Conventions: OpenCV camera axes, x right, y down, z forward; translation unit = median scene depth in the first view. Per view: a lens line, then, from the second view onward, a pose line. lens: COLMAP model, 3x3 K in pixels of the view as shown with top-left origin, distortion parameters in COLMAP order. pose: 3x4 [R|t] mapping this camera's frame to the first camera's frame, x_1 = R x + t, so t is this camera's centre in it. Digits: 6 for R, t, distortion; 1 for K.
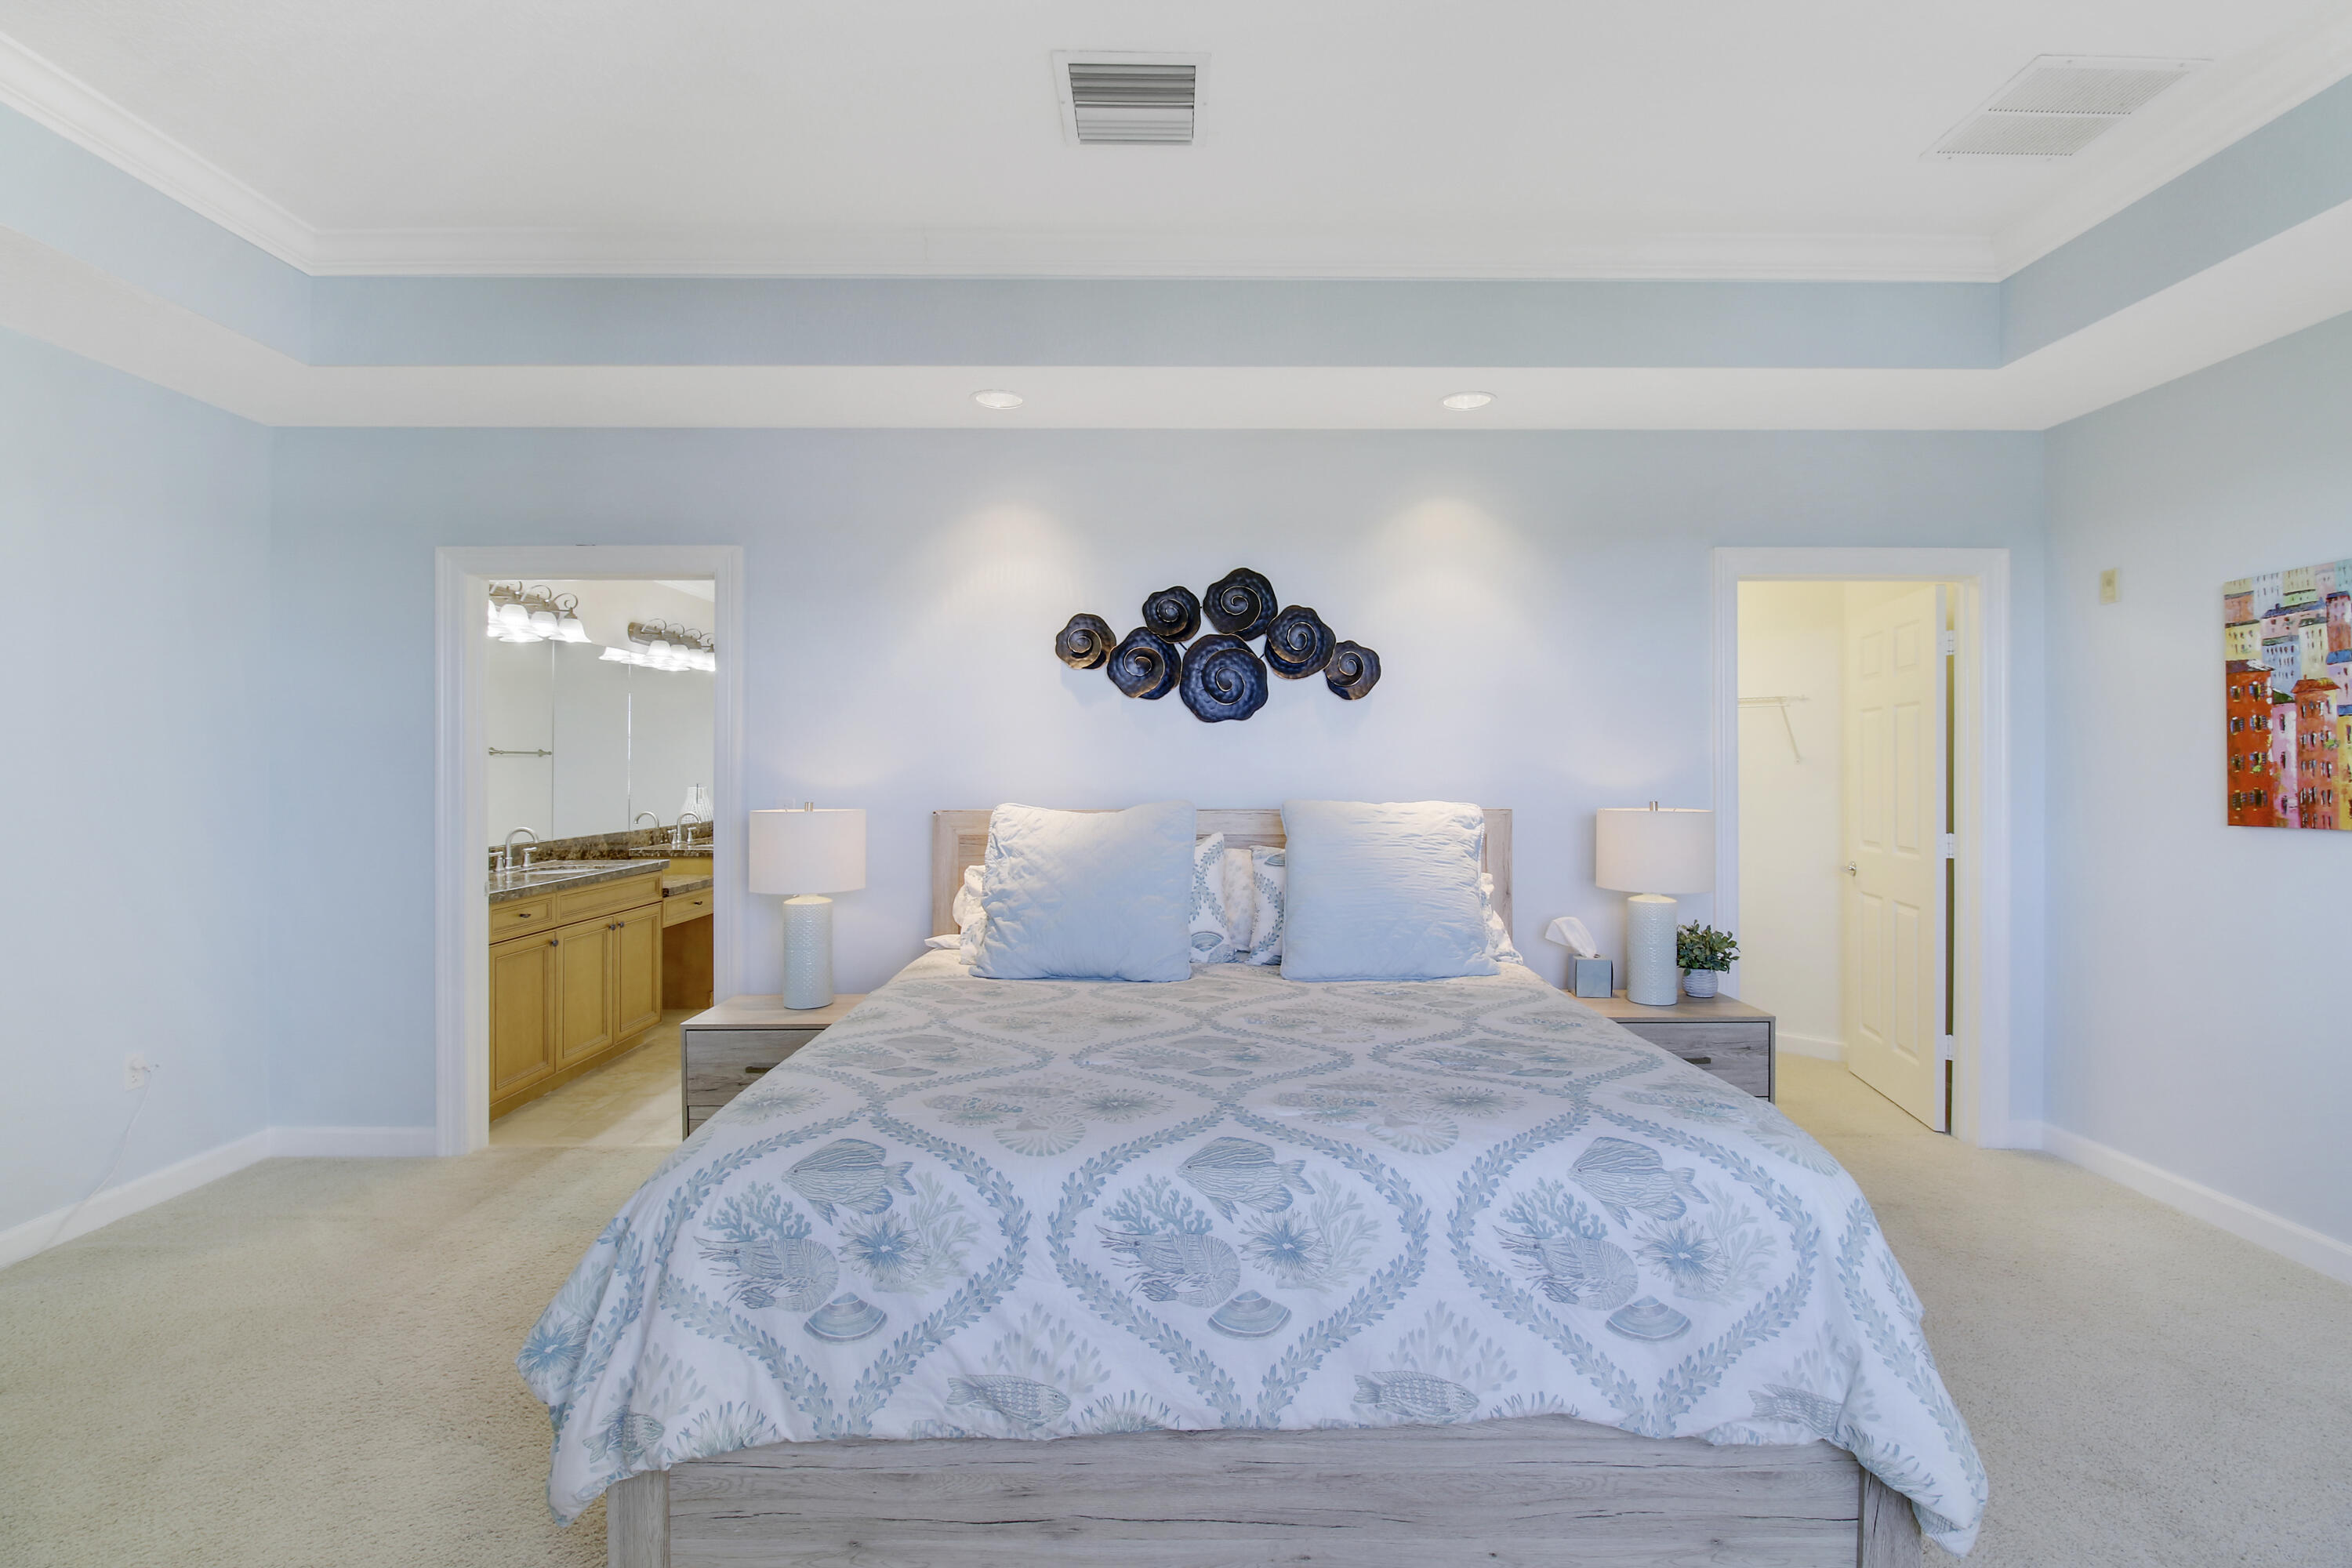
lens RADIAL K [[1096.8, 0, 1183.0], [0, 1096.8, 766.2], [0, 0, 1]] dist [-0.003765, -0.010149]
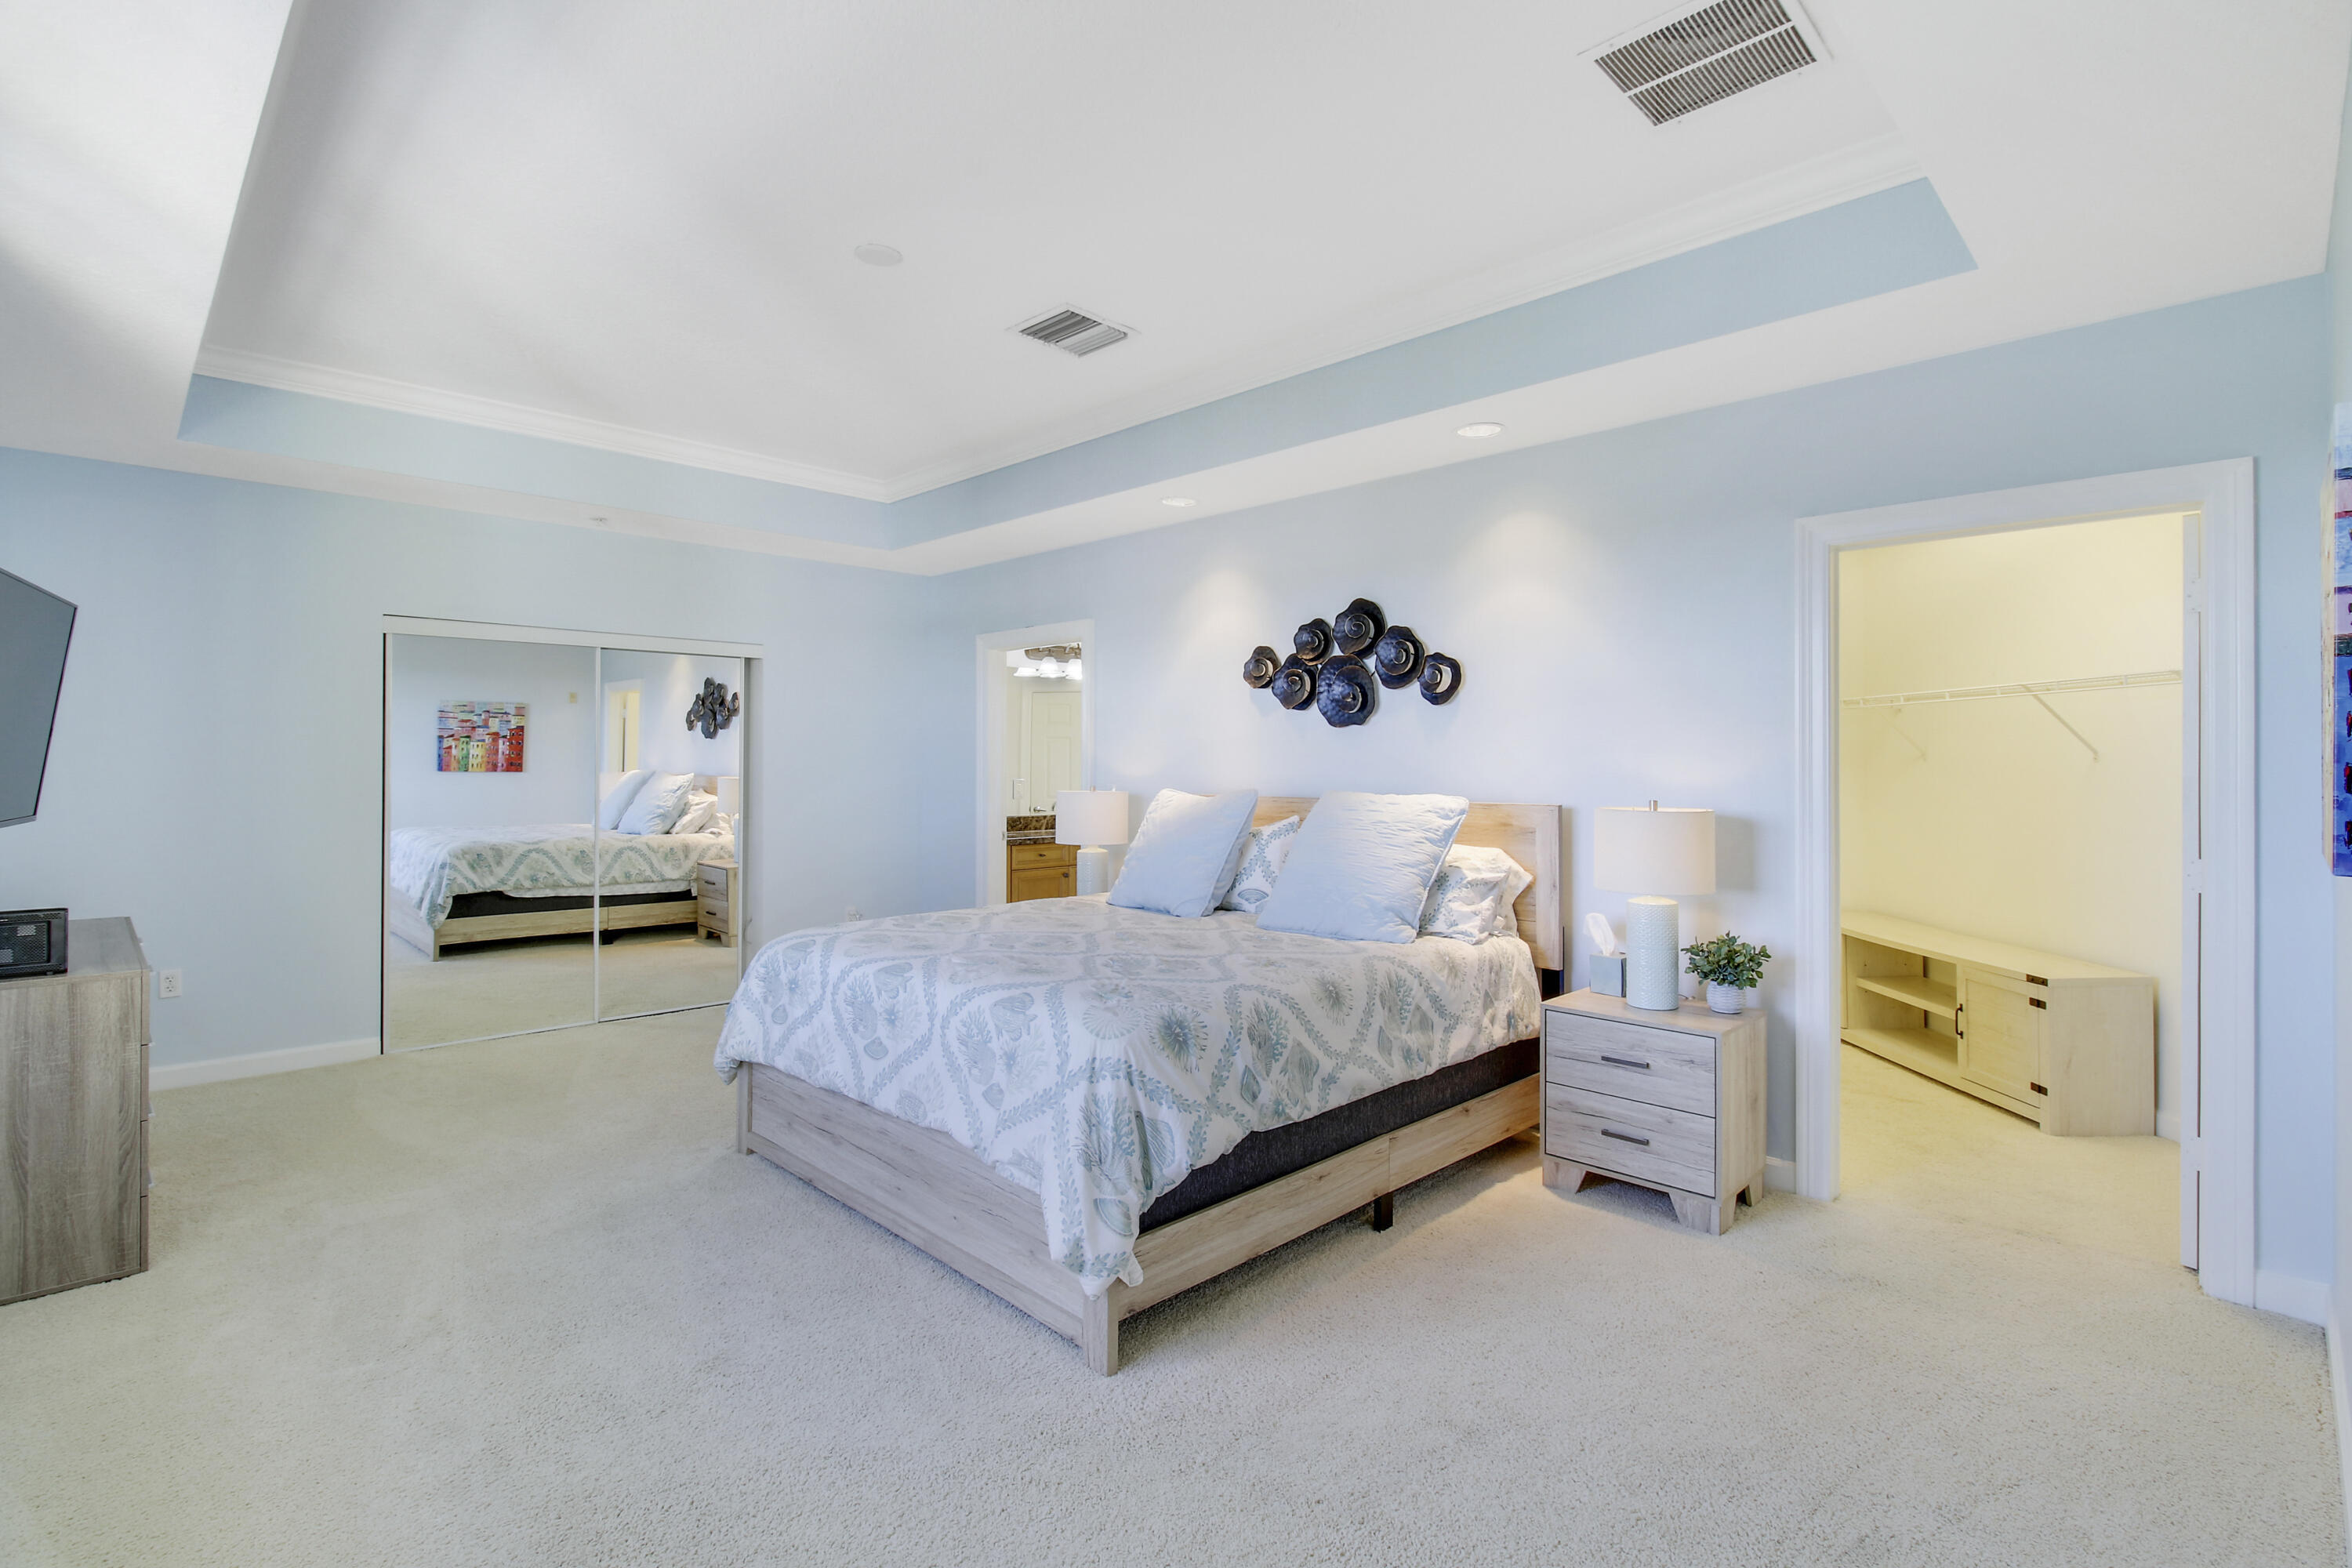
lens RADIAL K [[1096.8, 0, 1166.8], [0, 1096.8, 758.0], [0, 0, 1]] dist [-0.003765, -0.010149]
pose [[0.698049, -0.001411, -0.716048, 0.827713], [-0.004280, 0.999972, -0.006143, 0.002484], [0.716037, 0.007353, 0.698024, 0.012387]]
